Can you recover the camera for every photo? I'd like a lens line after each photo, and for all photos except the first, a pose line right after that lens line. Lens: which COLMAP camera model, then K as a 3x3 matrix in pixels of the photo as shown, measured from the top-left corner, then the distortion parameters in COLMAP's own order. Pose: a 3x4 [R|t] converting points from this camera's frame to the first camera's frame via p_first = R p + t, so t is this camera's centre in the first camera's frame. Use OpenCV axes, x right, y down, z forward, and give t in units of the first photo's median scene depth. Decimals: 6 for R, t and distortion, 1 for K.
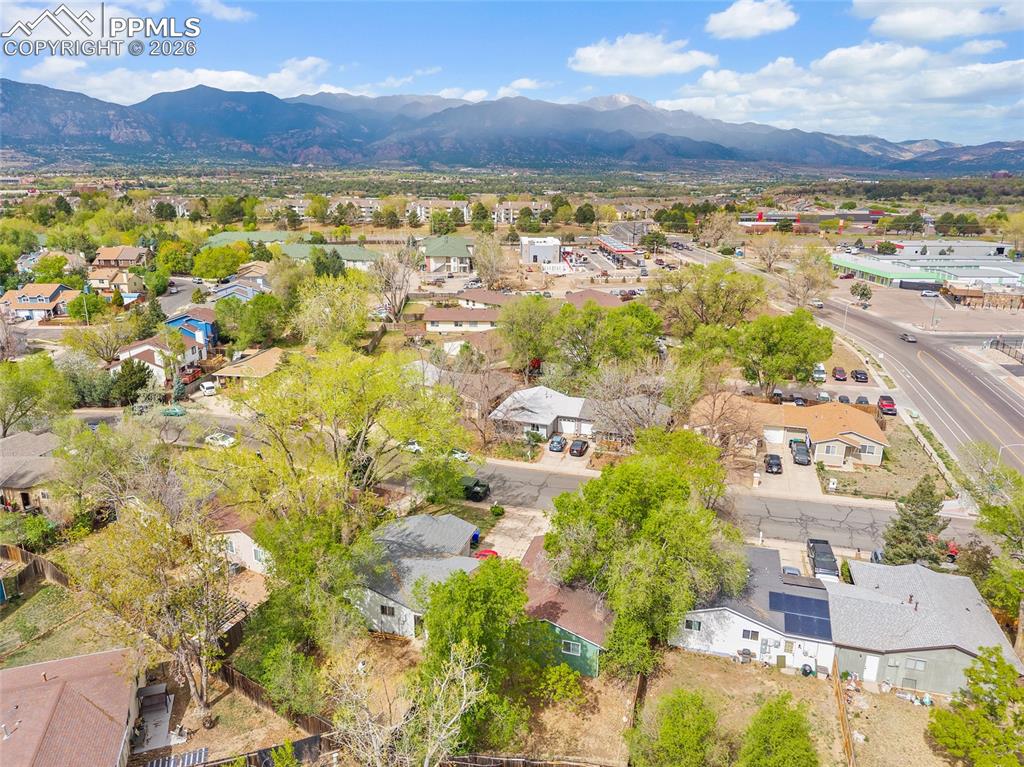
lens RADIAL K [[693.6, 0, 513.1], [0, 693.6, 383.5], [0, 0, 1]] dist [-0.001957, -0.013837]
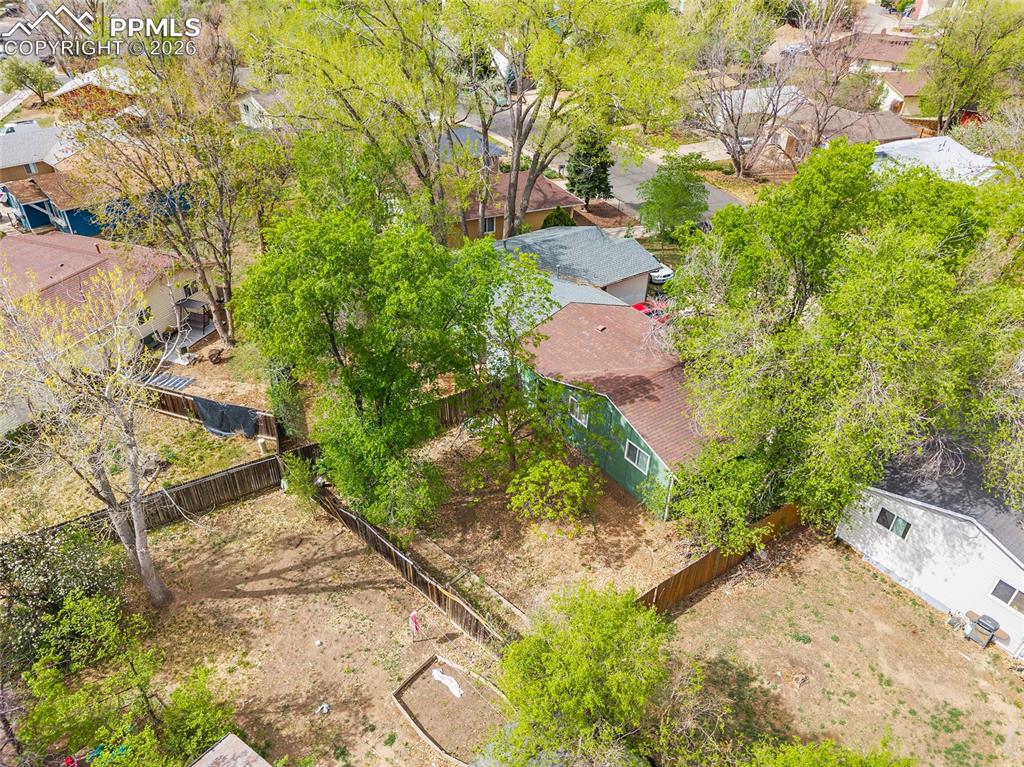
lens RADIAL K [[693.6, 0, 512.3], [0, 693.6, 382.1], [0, 0, 1]] dist [-0.001957, -0.013837]
pose [[0.780582, 0.345469, -0.520905, 0.273497], [-0.177007, 0.921439, 0.345860, 0.138889], [0.599466, -0.177769, 0.780409, 0.485104]]
